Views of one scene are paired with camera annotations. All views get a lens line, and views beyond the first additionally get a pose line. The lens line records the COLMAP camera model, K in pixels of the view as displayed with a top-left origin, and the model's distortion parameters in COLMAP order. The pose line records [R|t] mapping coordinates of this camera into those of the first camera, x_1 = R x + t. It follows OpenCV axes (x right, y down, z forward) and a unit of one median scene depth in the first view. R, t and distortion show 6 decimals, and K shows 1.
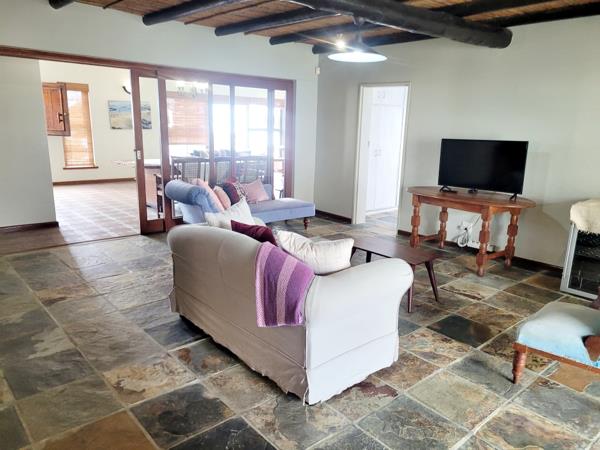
lens RADIAL K [[449.1, 0, 310.0], [0, 449.1, 229.3], [0, 0, 1]] dist [0.028479, -0.001016]
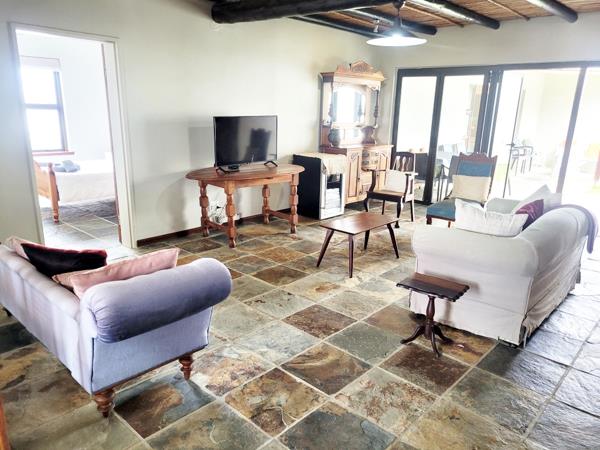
lens RADIAL K [[449.1, 0, 310.0], [0, 449.1, 229.3], [0, 0, 1]] dist [0.028479, -0.001016]
pose [[-0.097141, -0.297812, 0.949669, -0.682146], [0.195253, 0.929938, 0.311597, -0.243742], [-0.975930, 0.215694, -0.032186, 0.922517]]
